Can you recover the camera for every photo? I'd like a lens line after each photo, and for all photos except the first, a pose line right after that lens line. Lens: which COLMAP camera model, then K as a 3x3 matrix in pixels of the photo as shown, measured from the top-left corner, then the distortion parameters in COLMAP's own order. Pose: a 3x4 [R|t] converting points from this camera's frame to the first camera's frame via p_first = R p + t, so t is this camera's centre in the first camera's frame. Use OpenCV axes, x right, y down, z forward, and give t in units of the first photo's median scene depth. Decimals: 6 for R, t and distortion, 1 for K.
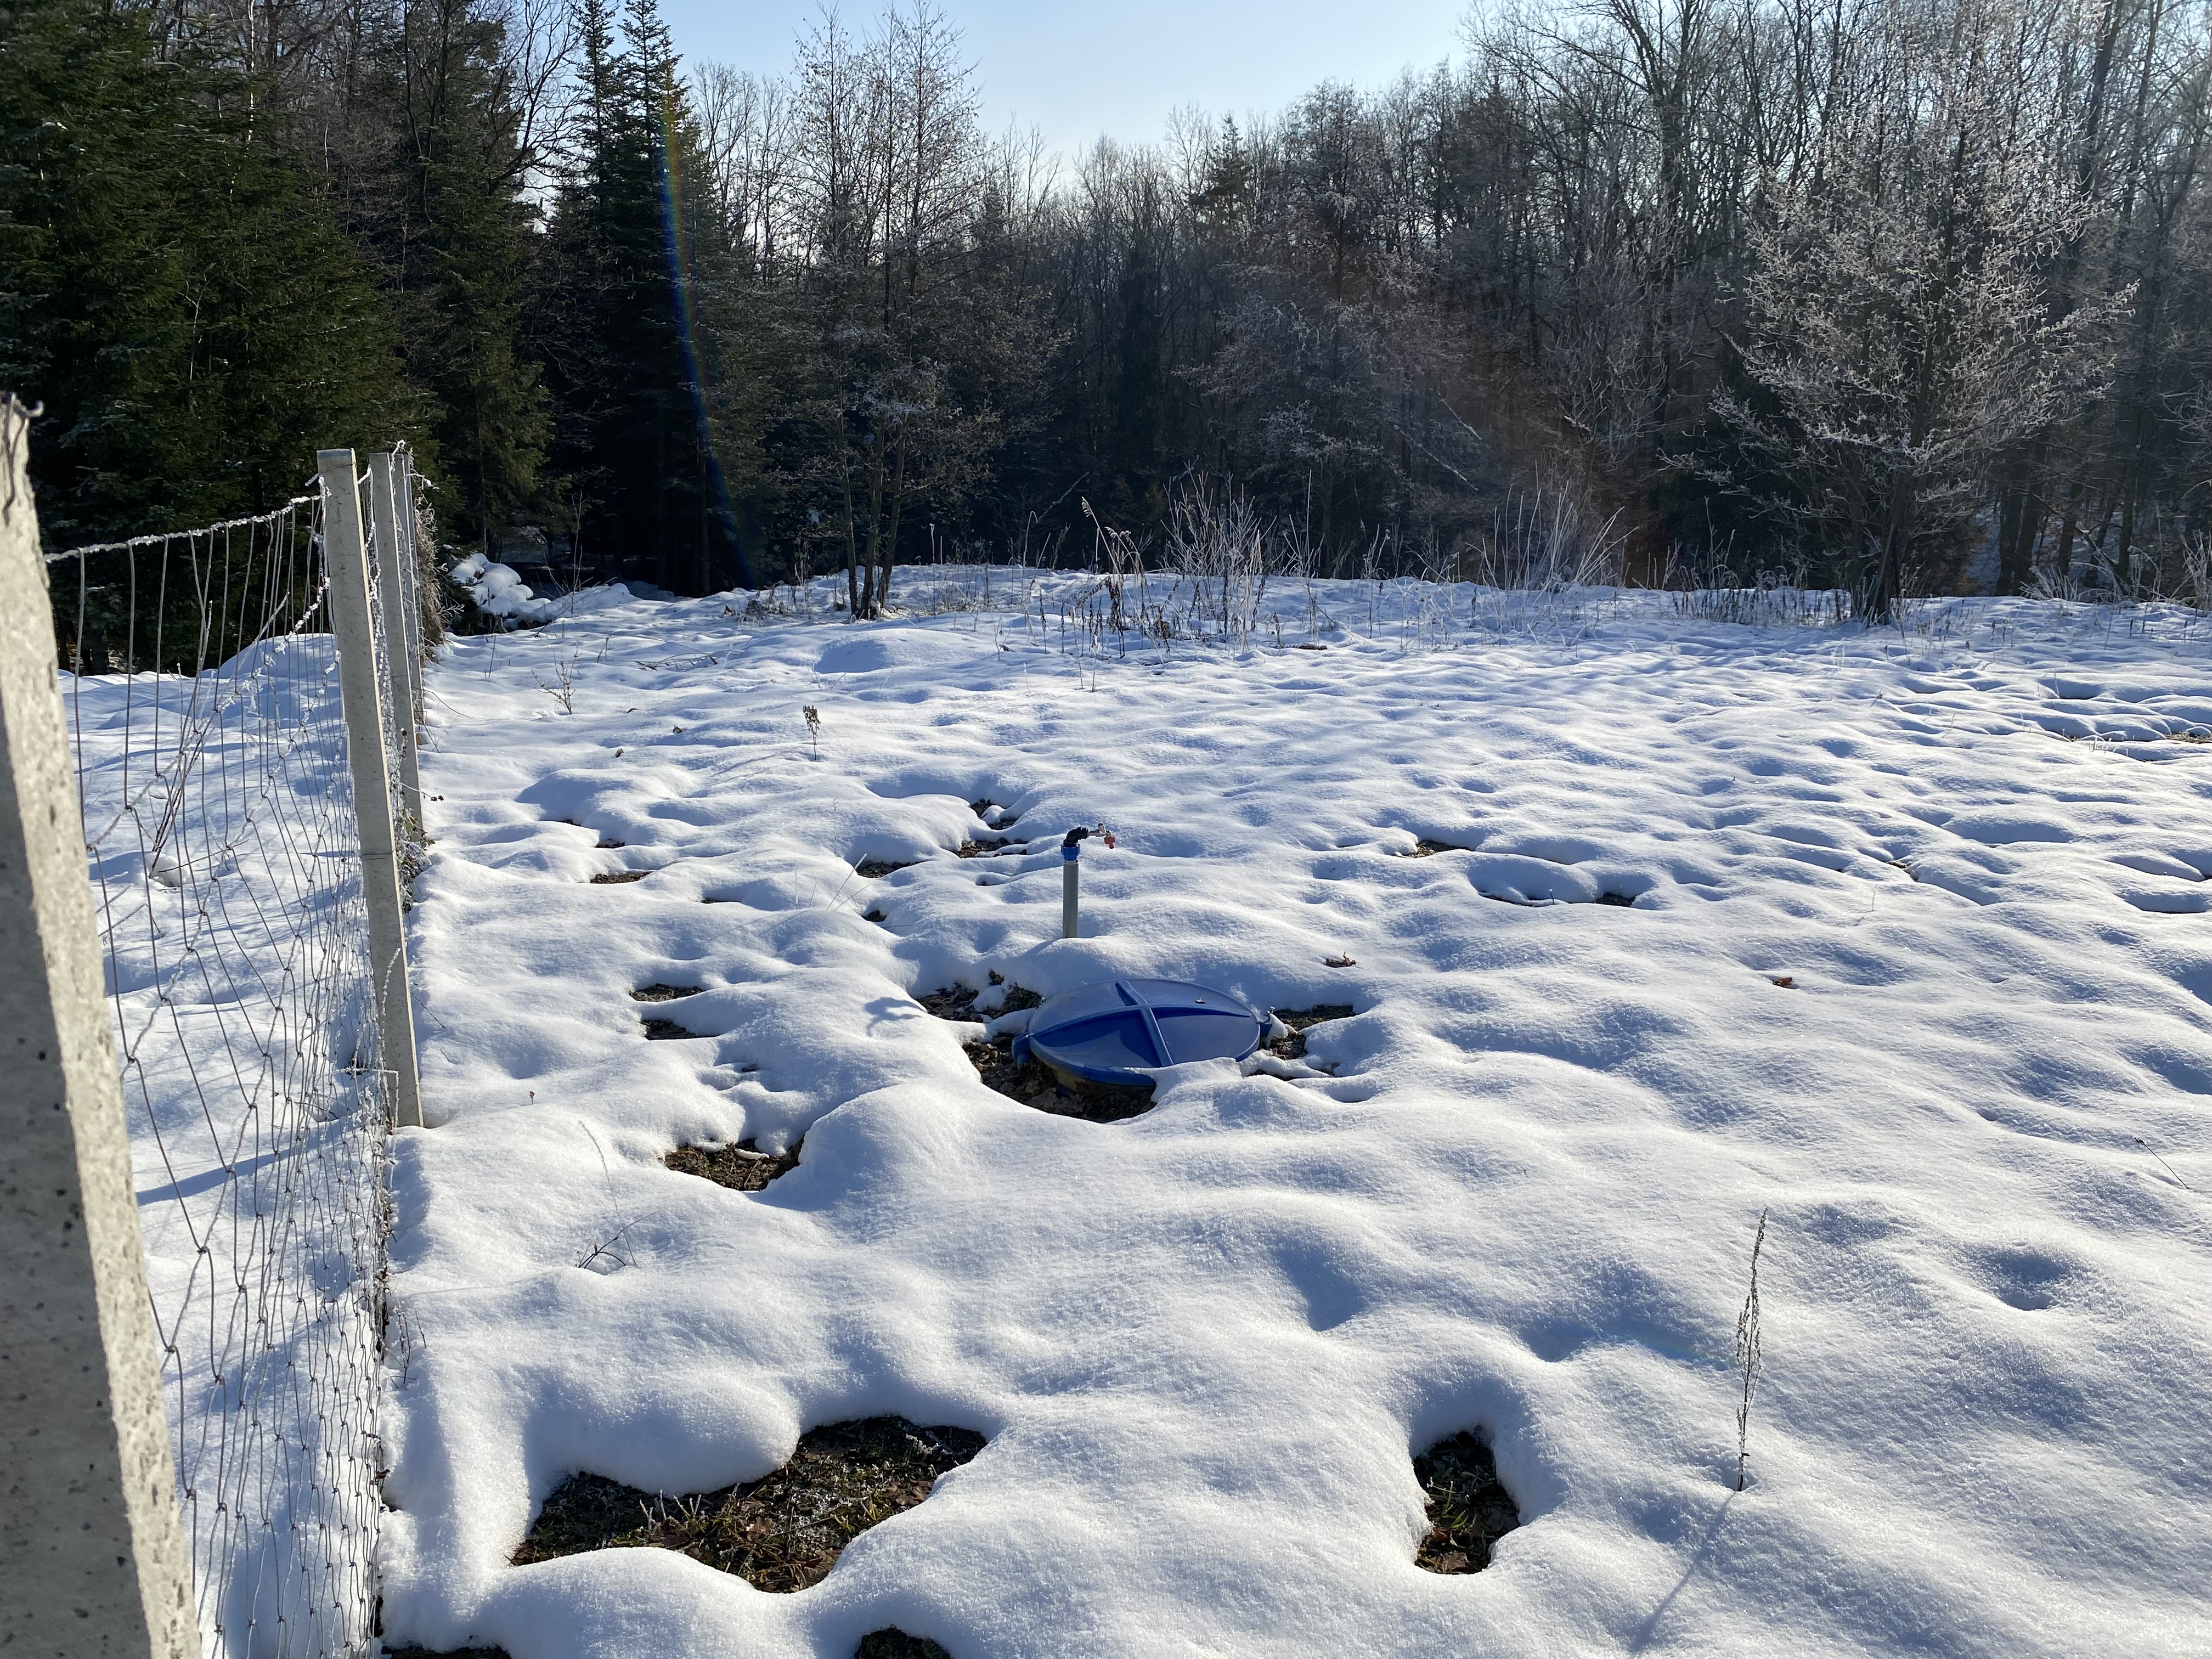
lens RADIAL K [[1680.4, 0, 1105.6], [0, 1680.4, 855.4], [0, 0, 1]] dist [0.011059, -0.008081]
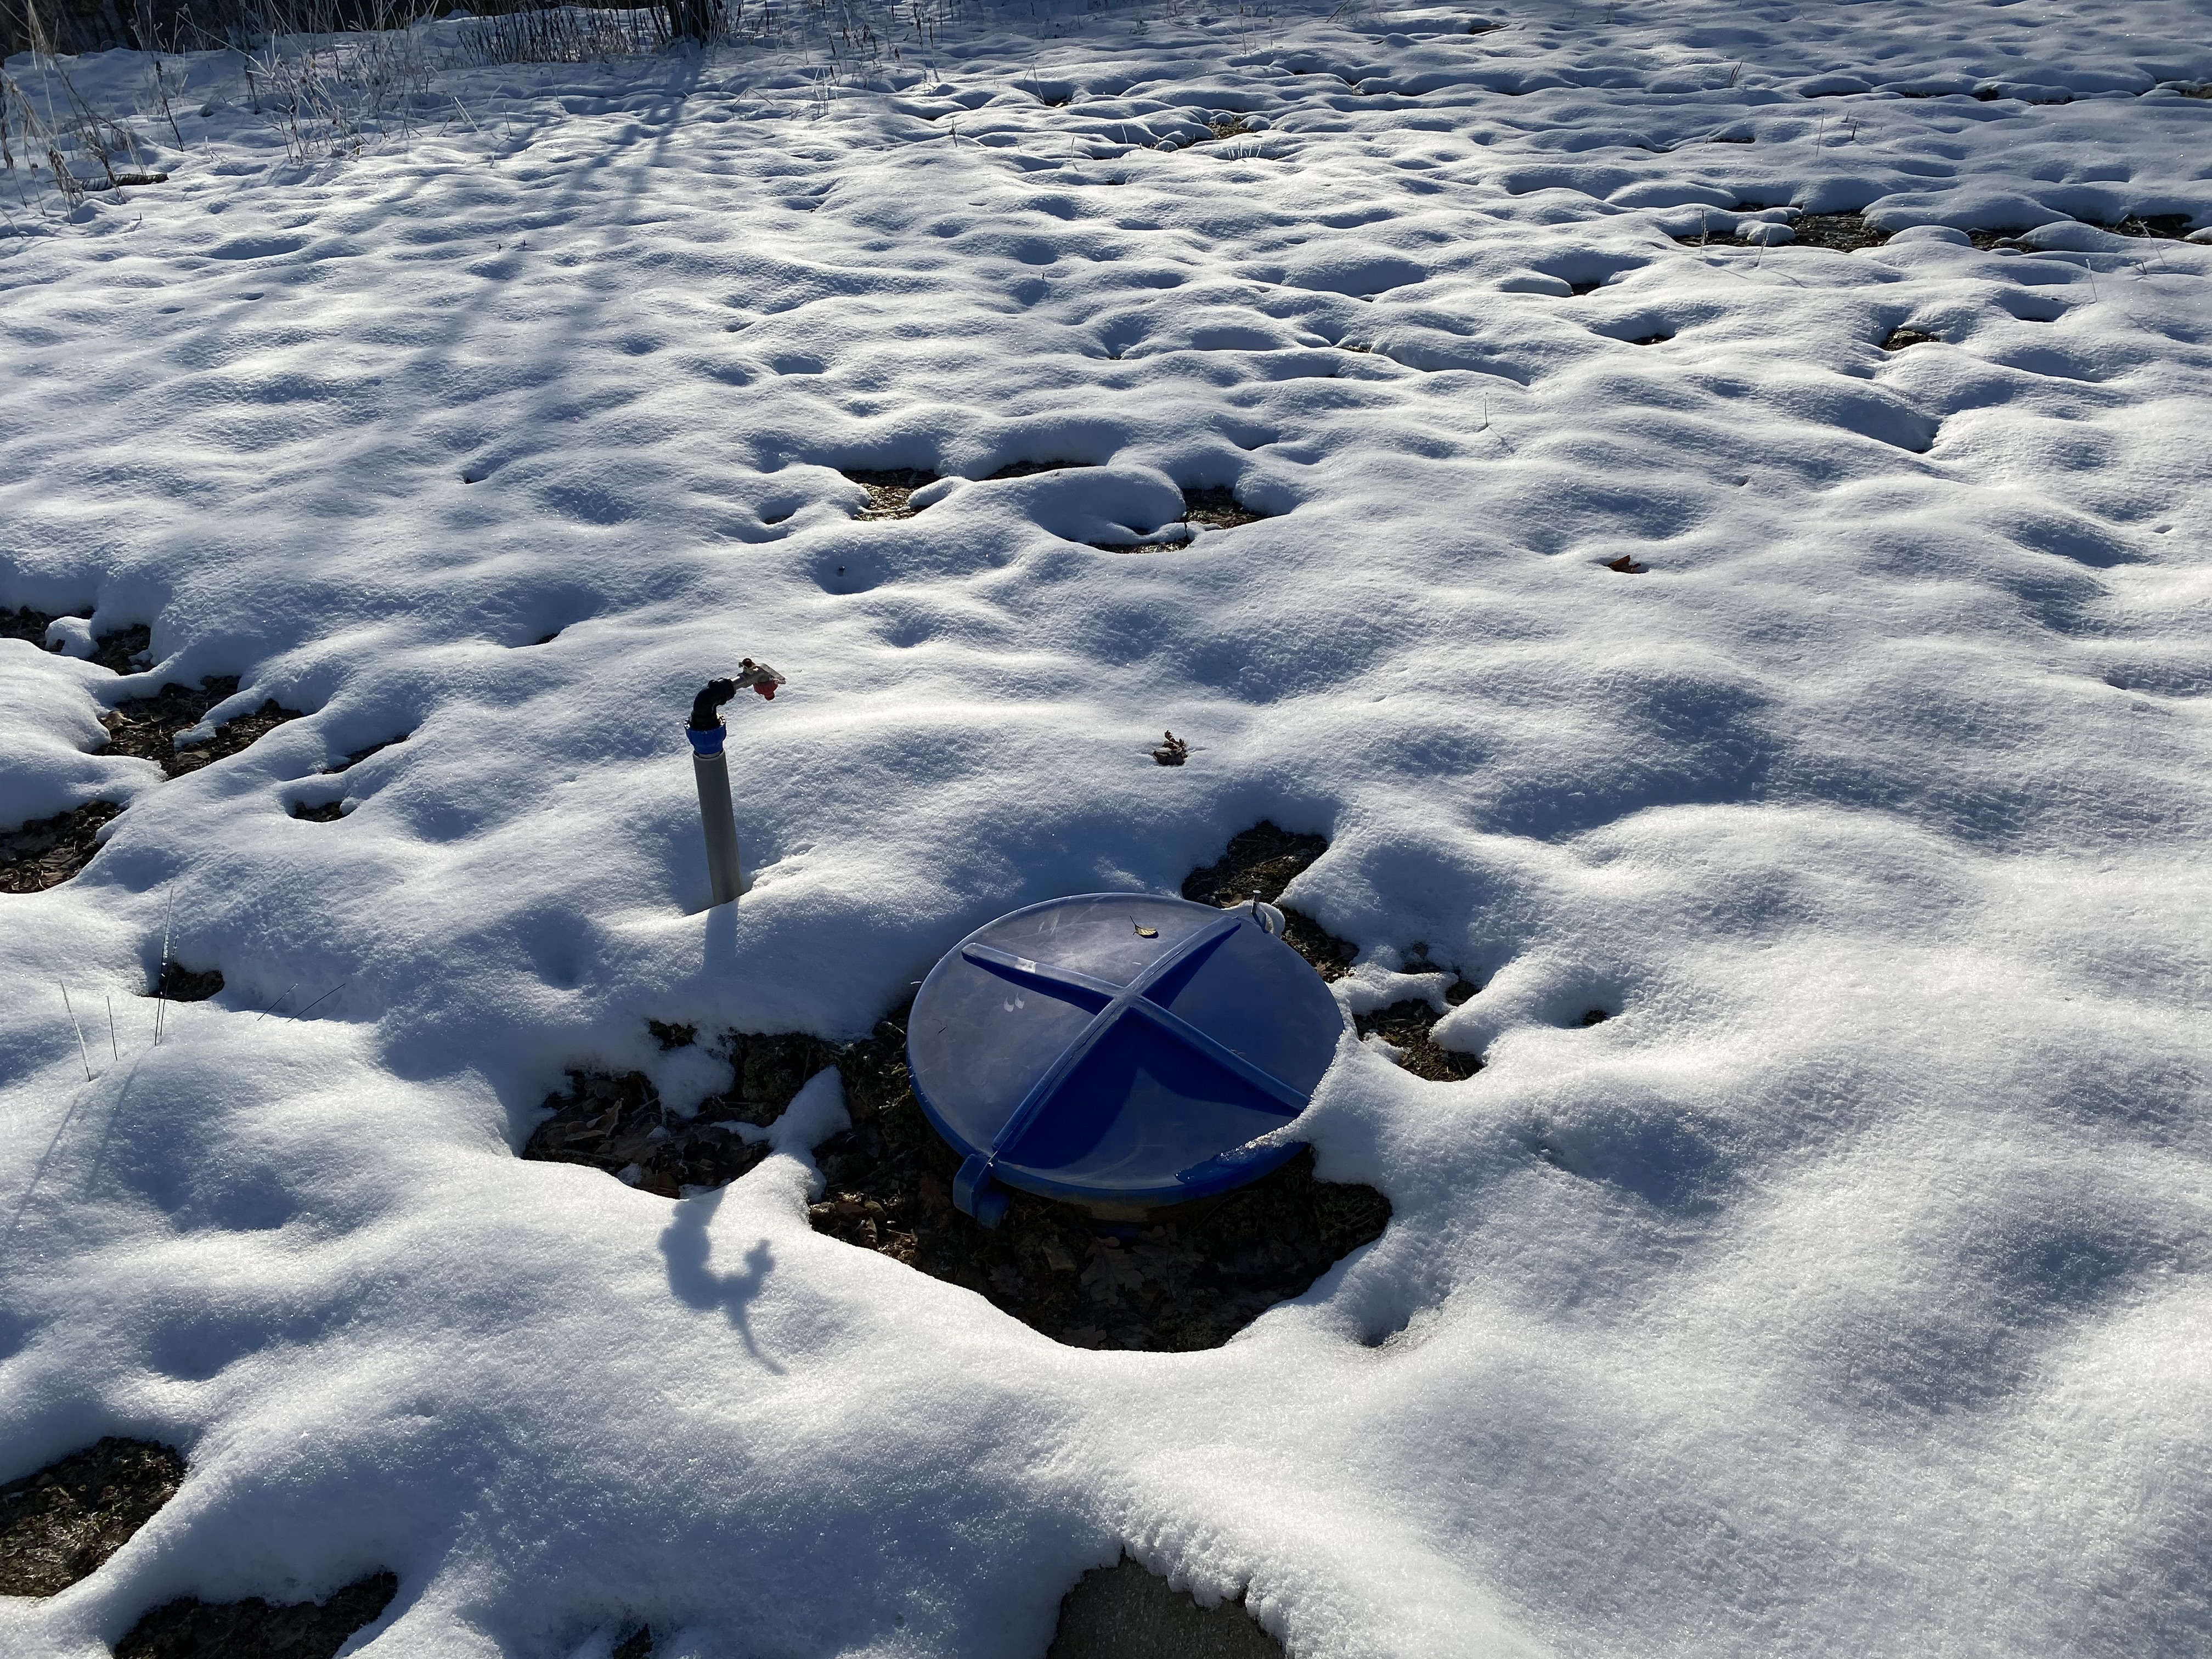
lens RADIAL K [[1677.4, 0, 1106.0], [0, 1677.4, 829.5], [0, 0, 1]] dist [0.001501, -0.010913]
pose [[0.720820, -0.397462, 0.567840, -0.117836], [0.216475, 0.907364, 0.360318, -0.067889], [-0.658451, -0.136801, 0.740087, 0.283354]]
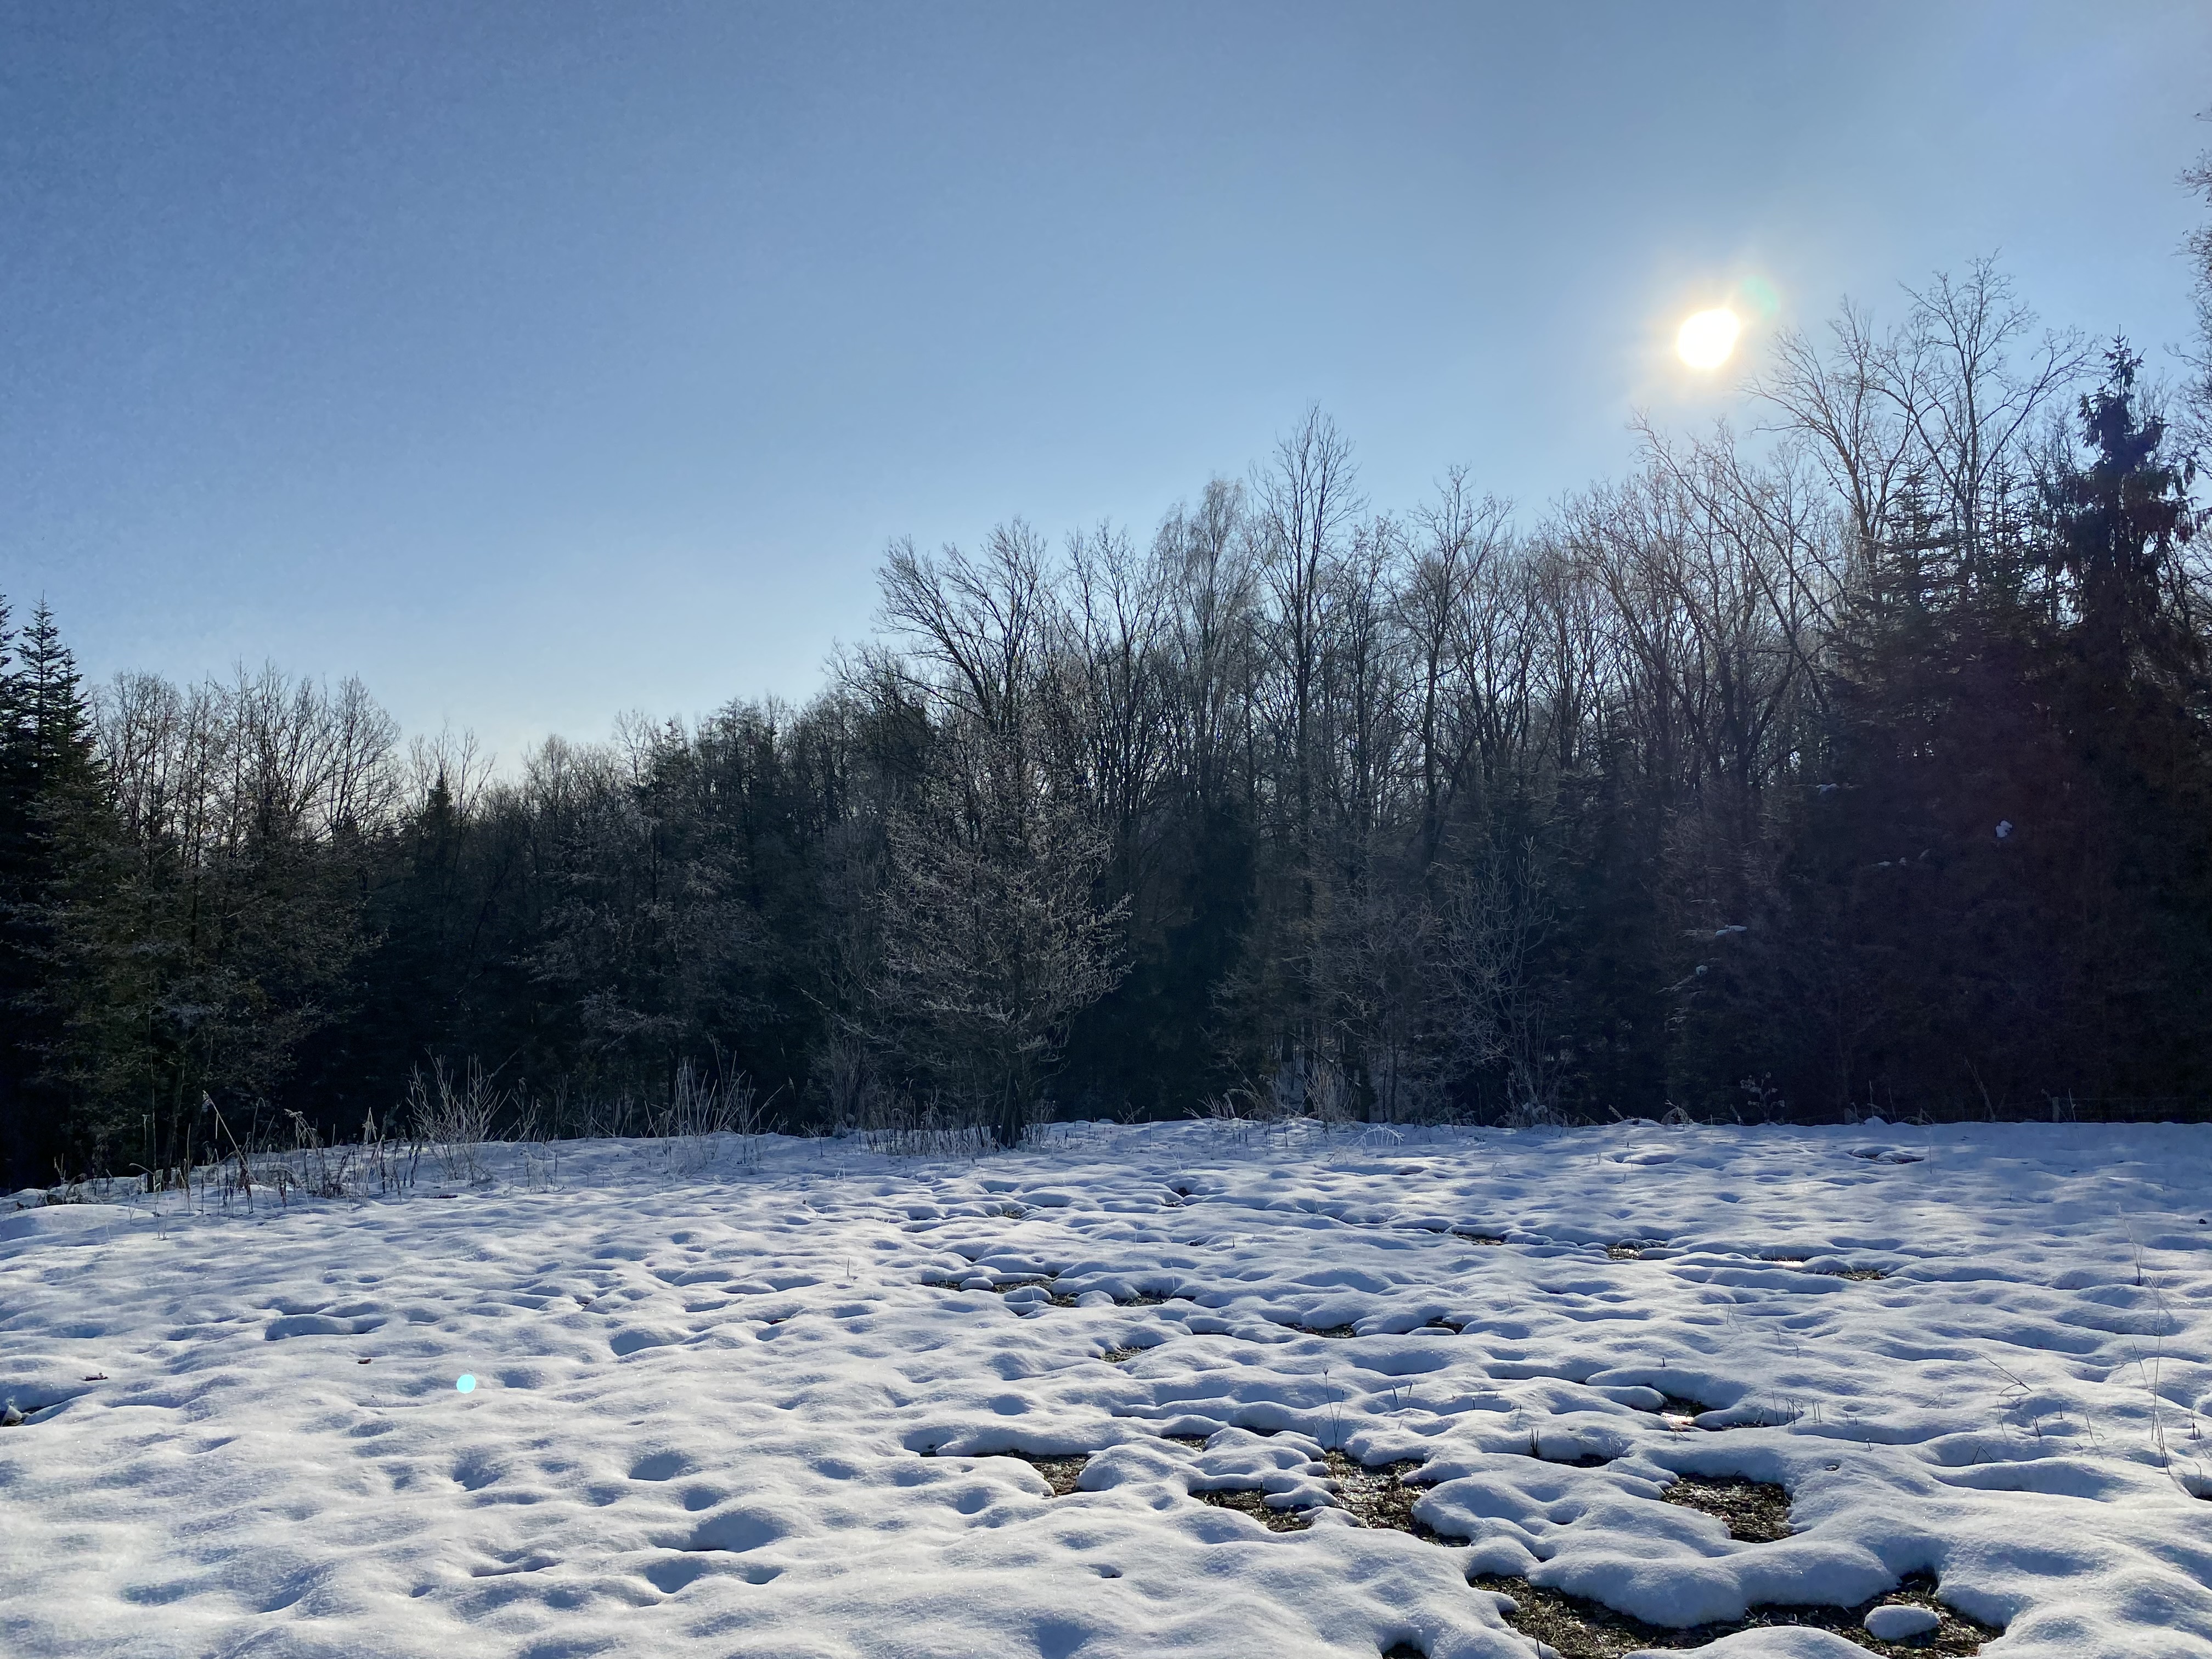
lens RADIAL K [[1661.3, 0, 1097.7], [0, 1661.3, 853.6], [0, 0, 1]] dist [0.113964, -0.195561]
pose [[0.958577, -0.013972, 0.284491, 0.065939], [0.104455, 0.946454, -0.305473, 0.020251], [-0.264989, 0.322536, 0.908709, -0.103824]]
